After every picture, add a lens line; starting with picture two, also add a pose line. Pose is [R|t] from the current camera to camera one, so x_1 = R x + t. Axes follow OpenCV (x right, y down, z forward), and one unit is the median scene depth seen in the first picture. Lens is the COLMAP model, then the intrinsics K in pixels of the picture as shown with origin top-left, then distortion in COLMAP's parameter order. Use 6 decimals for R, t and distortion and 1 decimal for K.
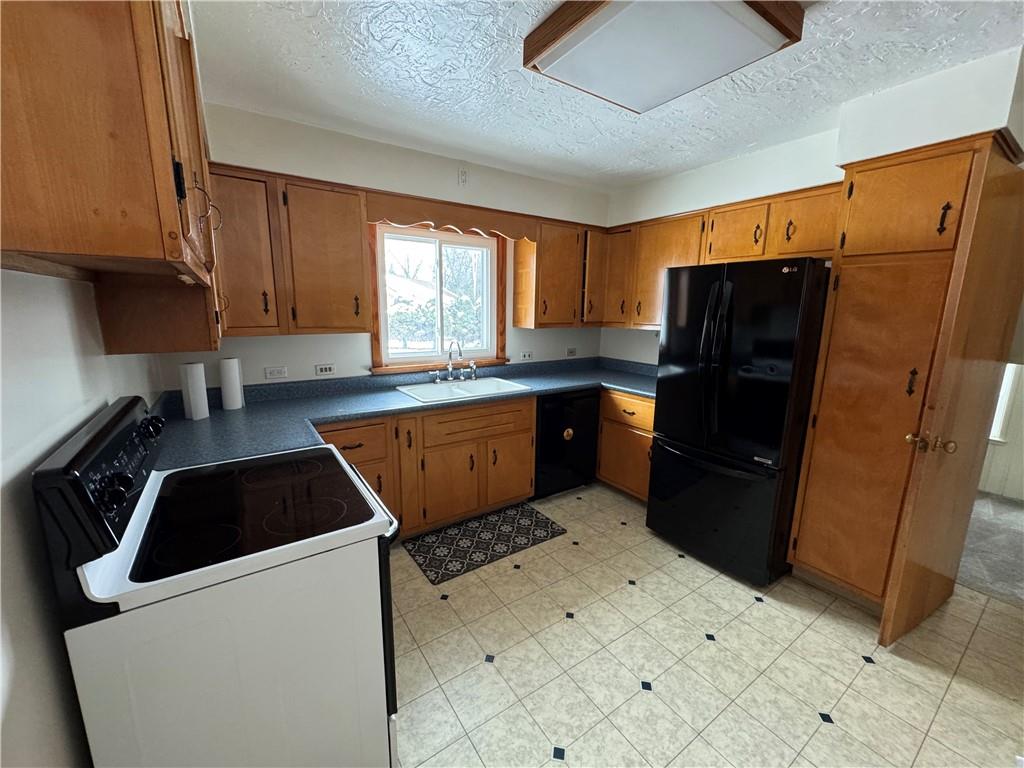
lens RADIAL K [[410.7, 0, 512.3], [0, 410.7, 382.9], [0, 0, 1]] dist [-0.001850, 0.000160]
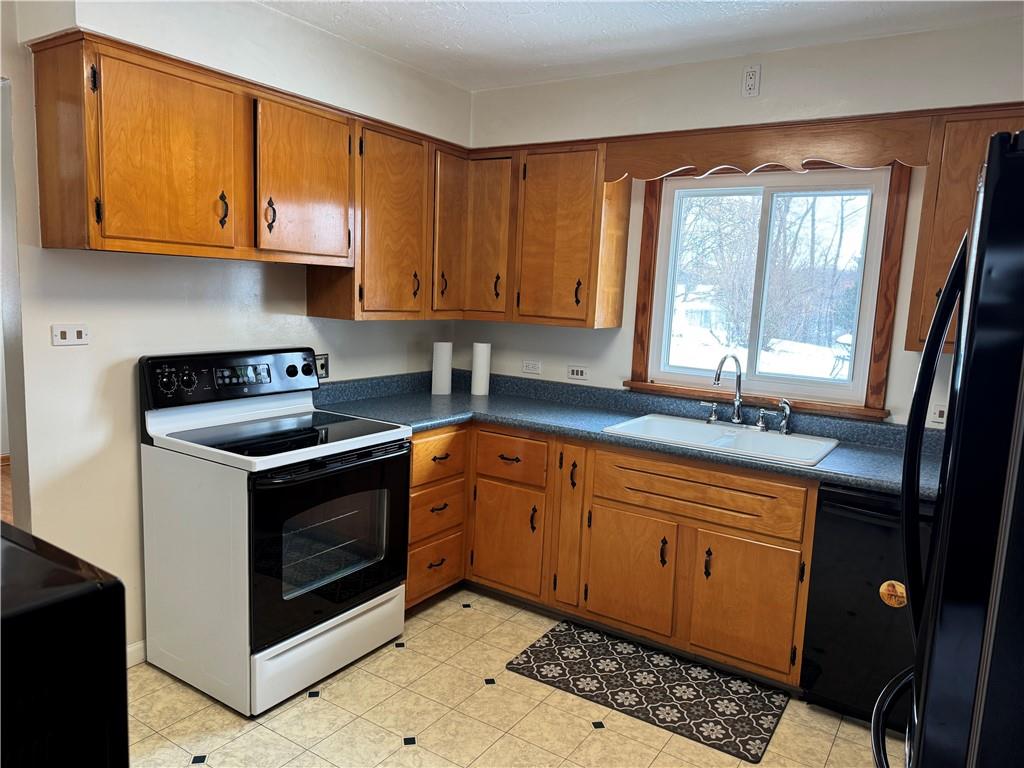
lens RADIAL K [[716.0, 0, 511.1], [0, 716.0, 383.9], [0, 0, 1]] dist [0.024604, -0.002929]
pose [[0.383788, 0.126638, -0.914696, 0.733954], [-0.206338, 0.977267, 0.048726, -0.050623], [0.900073, 0.170037, 0.401194, 0.330633]]
